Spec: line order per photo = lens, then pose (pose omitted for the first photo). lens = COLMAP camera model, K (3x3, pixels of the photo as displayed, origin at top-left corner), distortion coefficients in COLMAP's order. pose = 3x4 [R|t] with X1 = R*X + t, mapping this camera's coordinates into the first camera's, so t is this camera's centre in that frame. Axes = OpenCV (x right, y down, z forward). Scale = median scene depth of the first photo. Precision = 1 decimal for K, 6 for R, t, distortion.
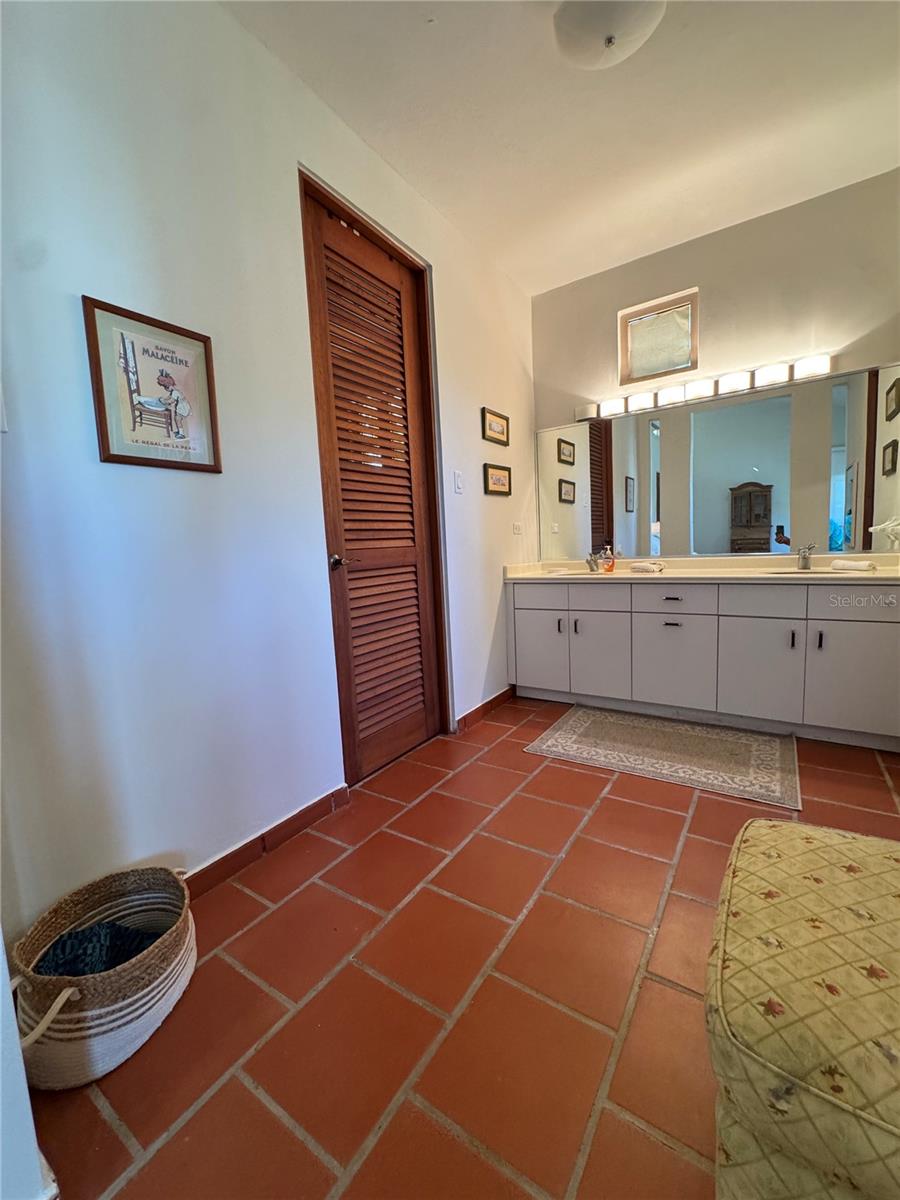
lens RADIAL K [[482.2, 0, 450.0], [0, 482.2, 600.0], [0, 0, 1]] dist [-0.003692, 0.000777]
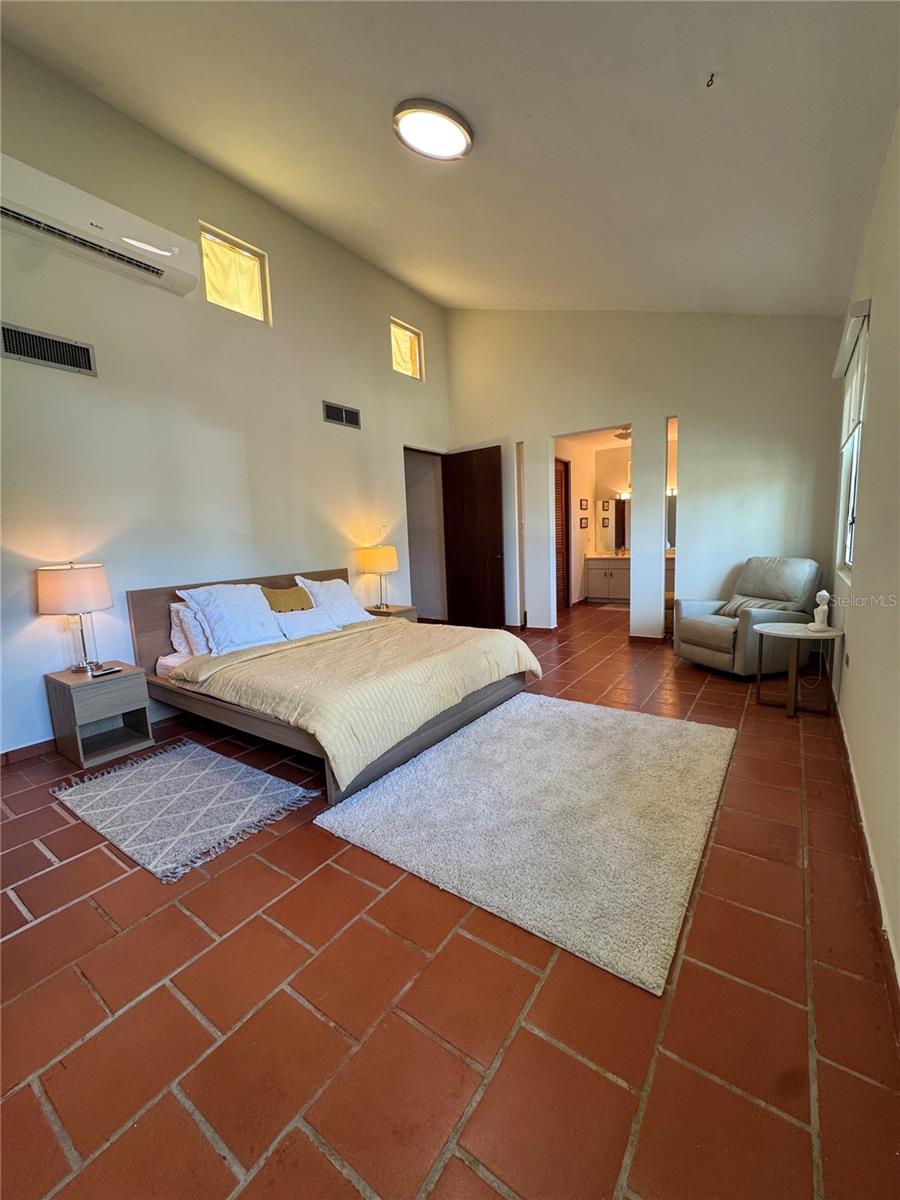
lens RADIAL K [[482.2, 0, 450.0], [0, 482.2, 600.0], [0, 0, 1]] dist [-0.003692, 0.000777]
pose [[0.999619, 0.011120, -0.025279, -0.683464], [-0.010715, 0.999813, 0.016100, 0.187691], [0.025453, -0.015823, 0.999551, -2.078204]]
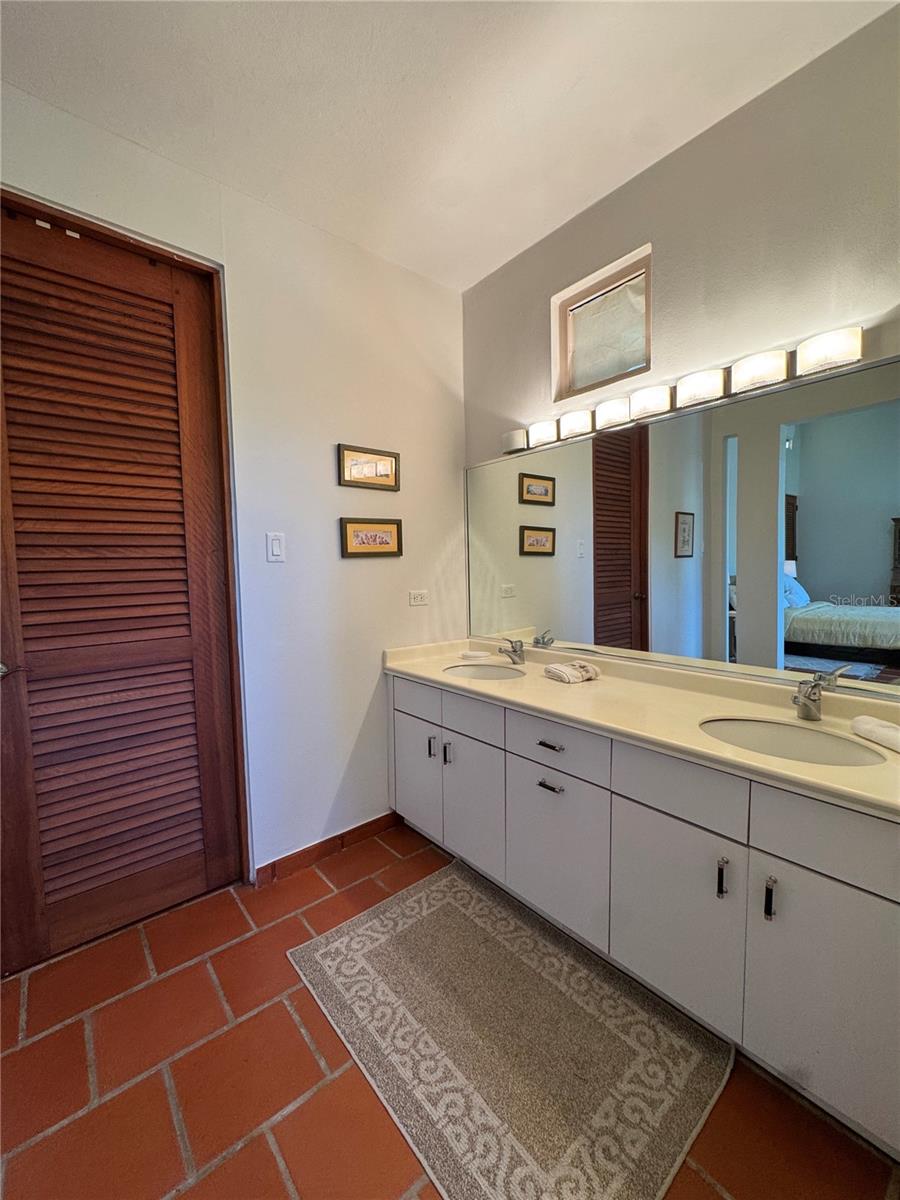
lens RADIAL K [[482.2, 0, 450.0], [0, 482.2, 600.0], [0, 0, 1]] dist [-0.003692, 0.000777]
pose [[0.961744, 0.047959, -0.269721, 0.476575], [-0.056937, 0.998051, -0.025554, -0.157961], [0.267970, 0.039934, 0.962599, 0.355520]]
